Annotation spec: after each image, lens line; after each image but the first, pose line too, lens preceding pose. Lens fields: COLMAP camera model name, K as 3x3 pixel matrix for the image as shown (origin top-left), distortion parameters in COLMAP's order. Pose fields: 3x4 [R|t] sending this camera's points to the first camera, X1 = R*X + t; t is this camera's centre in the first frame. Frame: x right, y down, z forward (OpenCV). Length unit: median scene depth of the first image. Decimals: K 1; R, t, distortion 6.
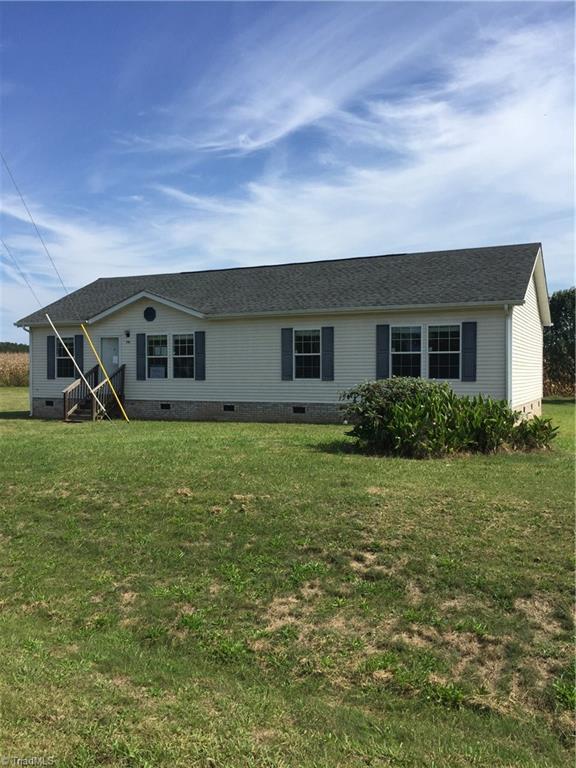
lens RADIAL K [[704.7, 0, 288.0], [0, 704.7, 384.0], [0, 0, 1]] dist [0.015119, -0.008936]
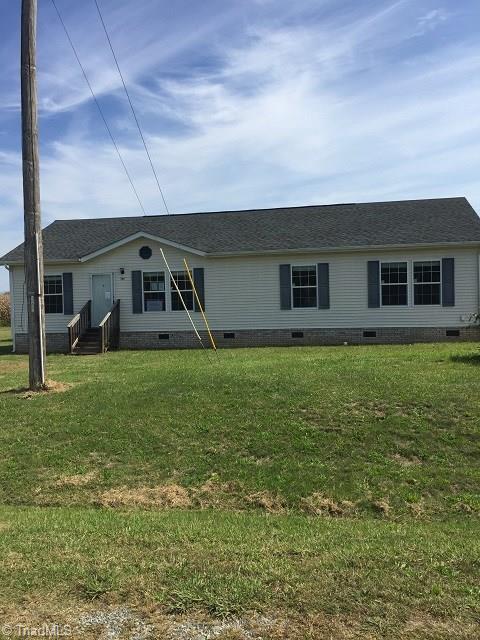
lens RADIAL K [[587.2, 0, 240.0], [0, 587.2, 320.0], [0, 0, 1]] dist [0.015119, -0.008936]
pose [[0.961573, -0.029354, 0.272977, -0.298081], [0.027849, 0.999568, 0.009386, 0.000480], [-0.273135, -0.001423, 0.961975, 0.084001]]
